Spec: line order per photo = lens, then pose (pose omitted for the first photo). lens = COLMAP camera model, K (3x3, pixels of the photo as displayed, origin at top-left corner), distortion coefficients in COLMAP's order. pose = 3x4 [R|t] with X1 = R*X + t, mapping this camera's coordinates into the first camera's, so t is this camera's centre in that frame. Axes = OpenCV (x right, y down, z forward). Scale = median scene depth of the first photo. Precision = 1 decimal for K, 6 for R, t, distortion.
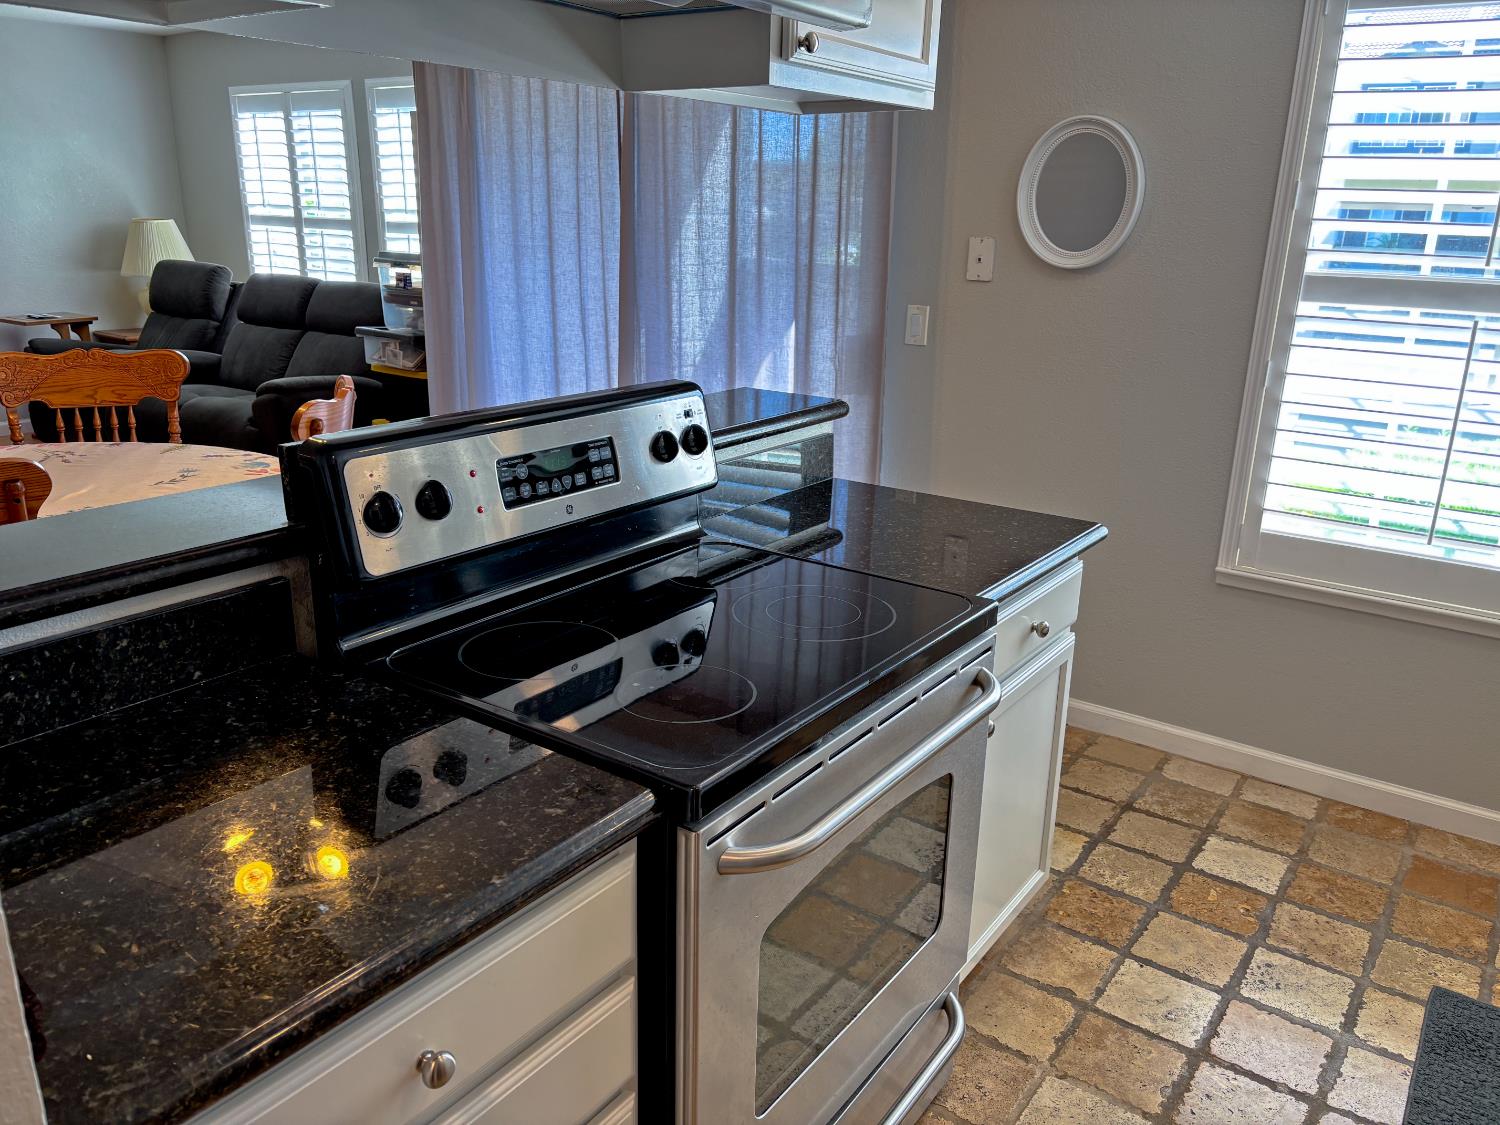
lens RADIAL K [[1121.6, 0, 746.6], [0, 1121.6, 560.0], [0, 0, 1]] dist [0.055535, -0.081110]
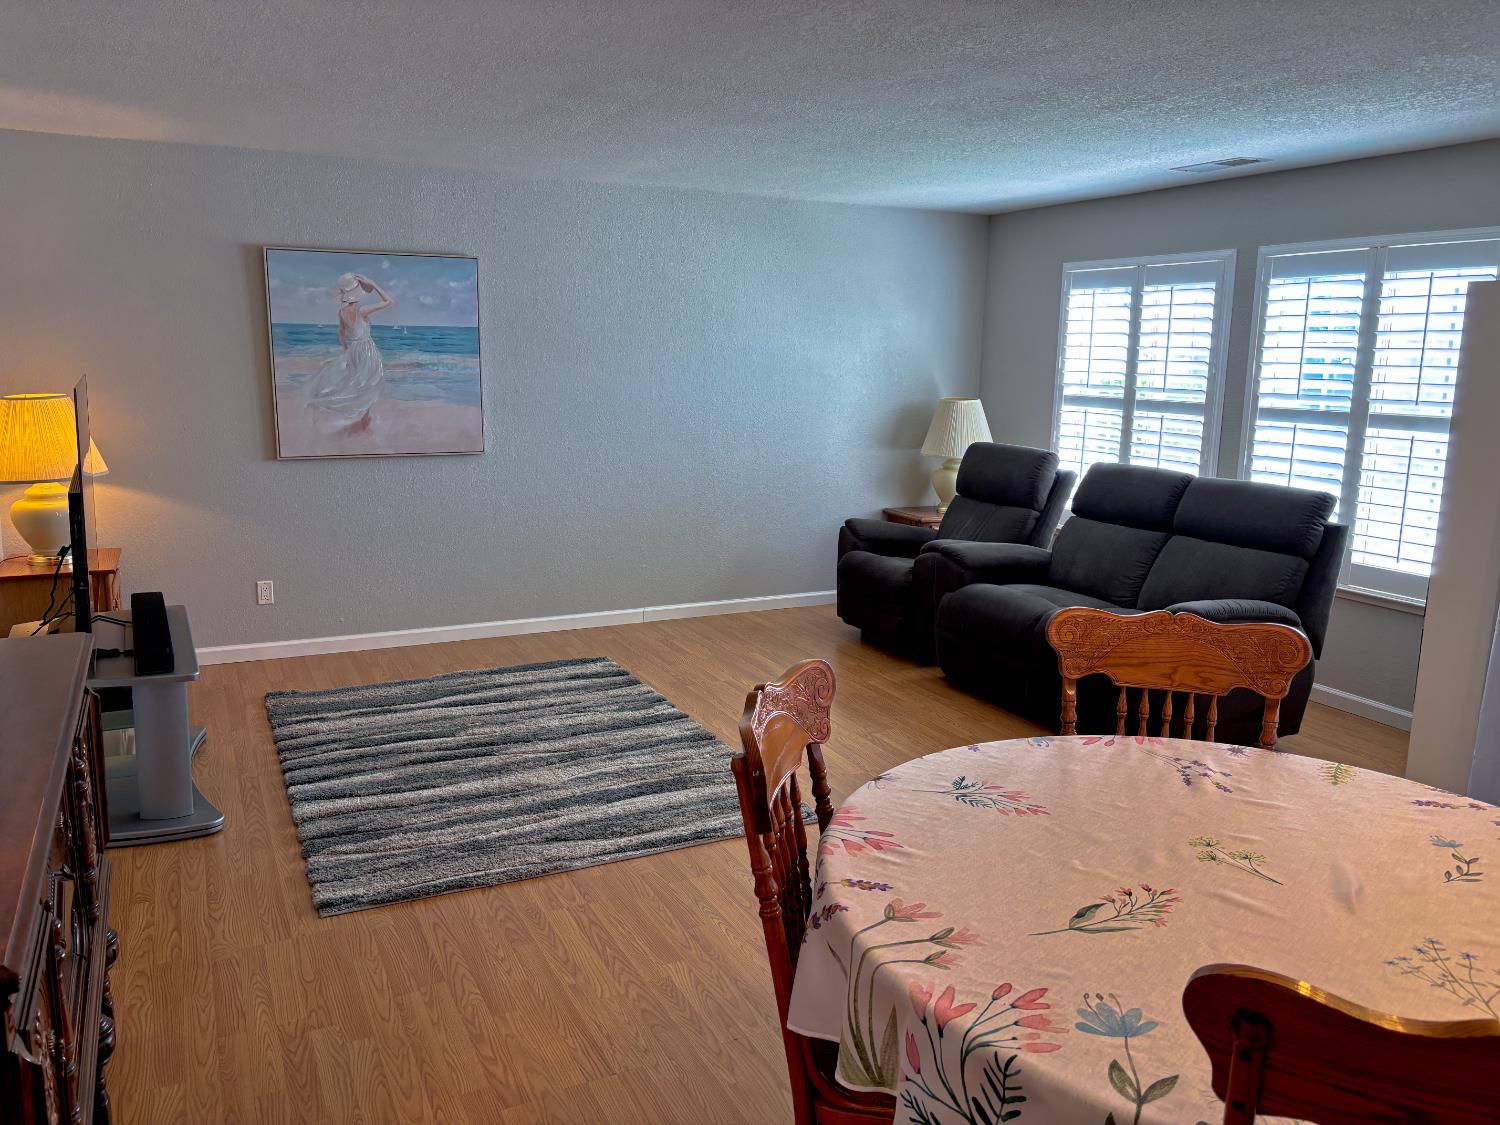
lens RADIAL K [[1121.6, 0, 746.6], [0, 1121.6, 560.0], [0, 0, 1]] dist [0.055535, -0.081110]
pose [[0.886604, 0.077416, -0.456004, -0.254128], [-0.133703, 0.986700, -0.092445, -0.055310], [0.442783, 0.142931, 0.885163, 0.095115]]
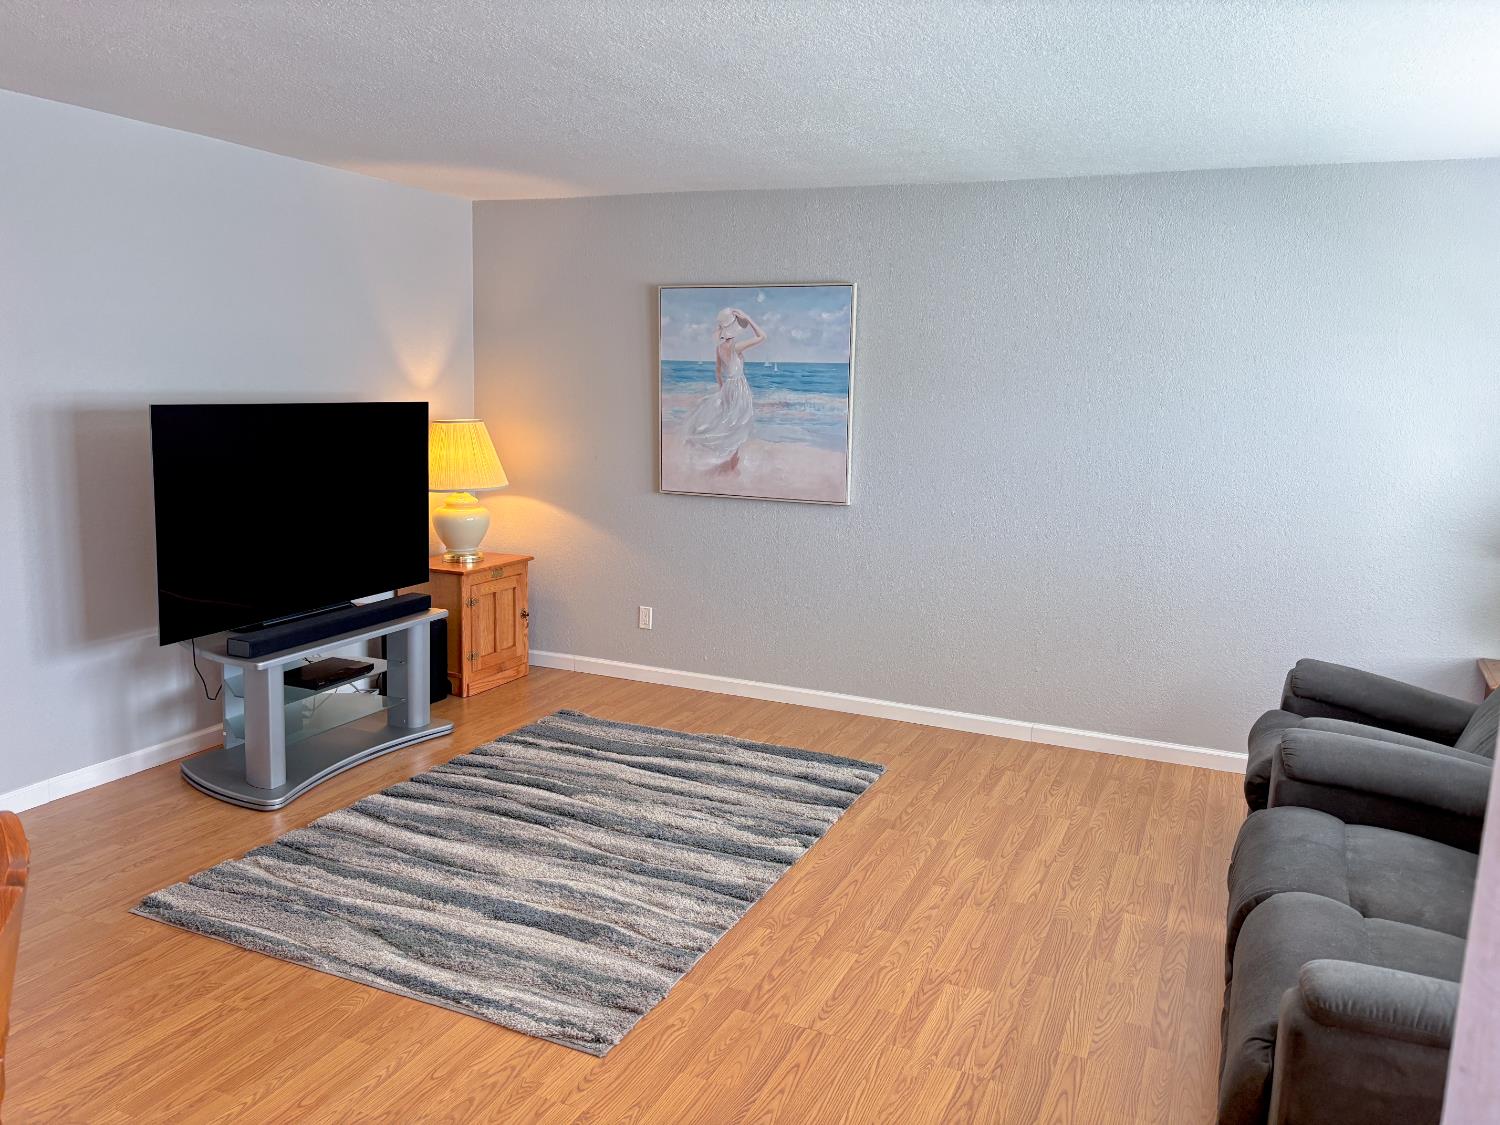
lens RADIAL K [[1122.0, 0, 783.7], [0, 1122.0, 573.3], [0, 0, 1]] dist [0.079906, -0.092965]
pose [[0.218233, 0.150242, -0.964262, -0.095550], [-0.311986, 0.946966, 0.076938, -0.194730], [0.924683, 0.284046, 0.253532, 0.552470]]
